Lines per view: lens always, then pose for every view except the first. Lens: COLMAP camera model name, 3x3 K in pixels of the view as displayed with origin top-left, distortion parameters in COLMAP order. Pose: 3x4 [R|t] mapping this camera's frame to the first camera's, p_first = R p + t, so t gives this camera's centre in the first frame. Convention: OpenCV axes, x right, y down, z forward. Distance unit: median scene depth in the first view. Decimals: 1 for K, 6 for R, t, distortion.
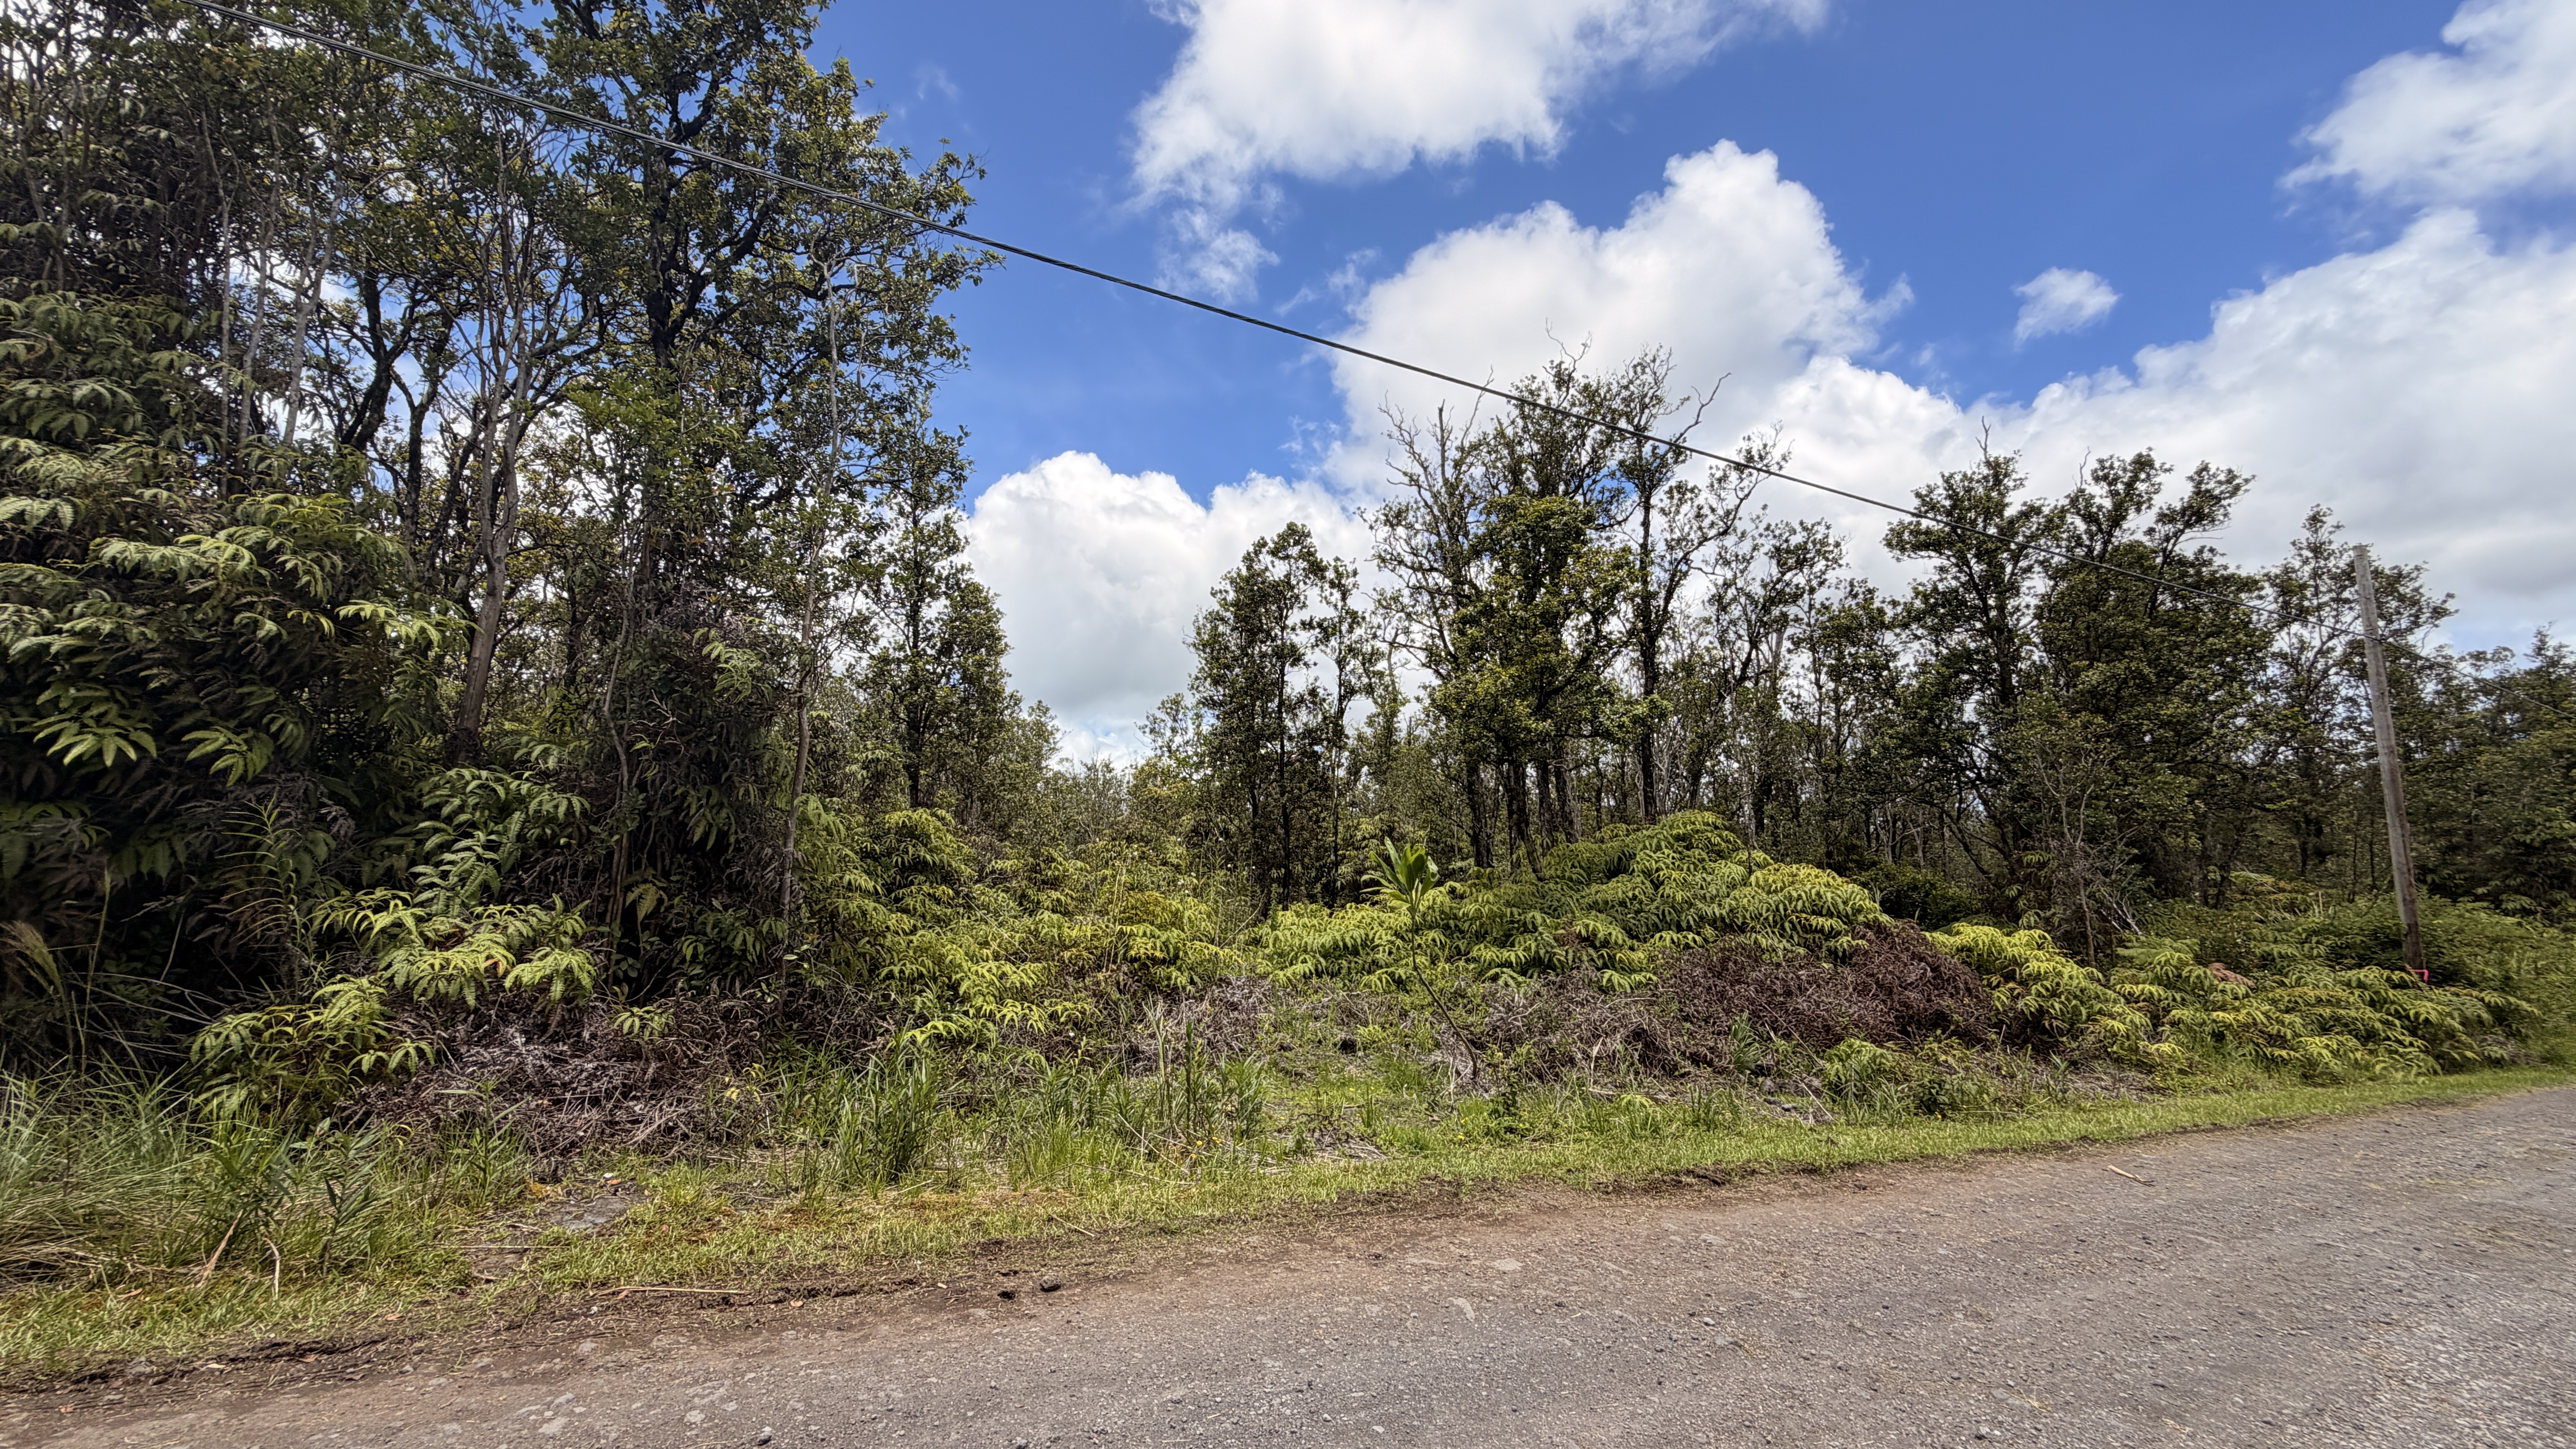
lens RADIAL K [[1026.9, 0, 1288.0], [0, 1026.9, 724.5], [0, 0, 1]] dist [0.001622, -0.000530]
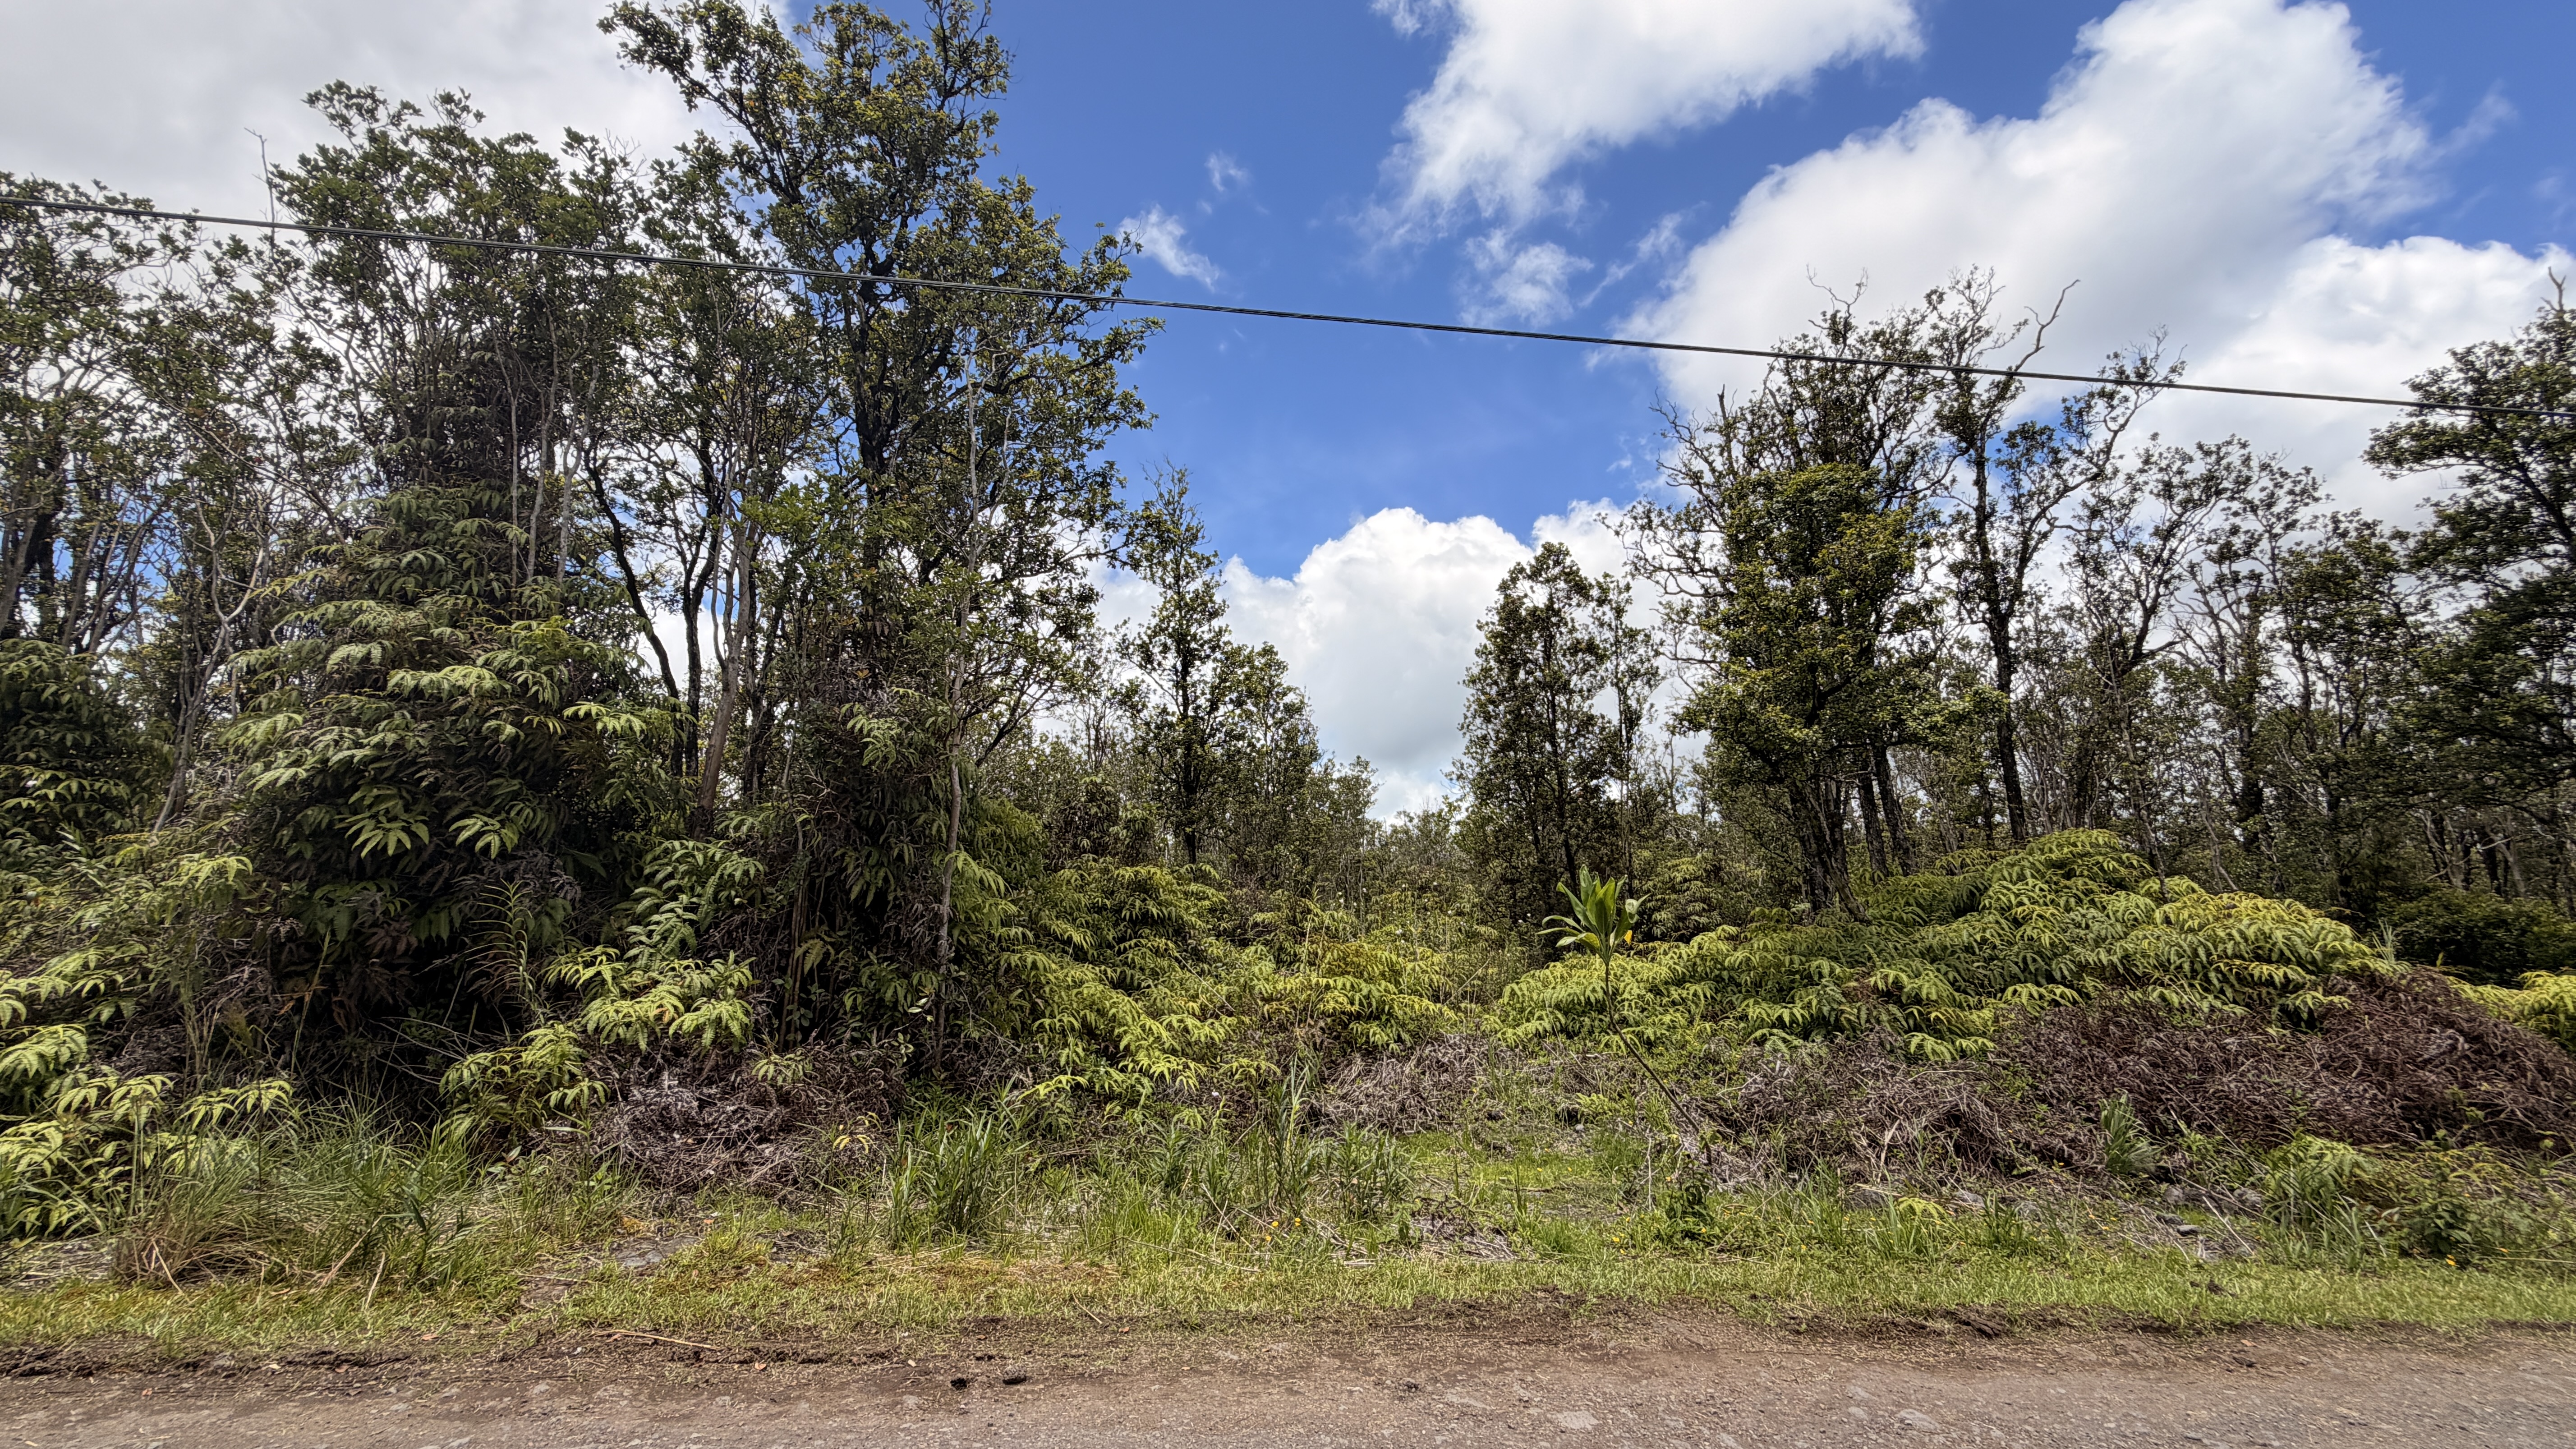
lens RADIAL K [[1026.9, 0, 1288.0], [0, 1026.9, 724.5], [0, 0, 1]] dist [0.001622, -0.000530]
pose [[0.940642, -0.083382, -0.328998, 0.136377], [0.066909, 0.995887, -0.061101, 0.017448], [0.332740, 0.035461, 0.942352, 0.081828]]
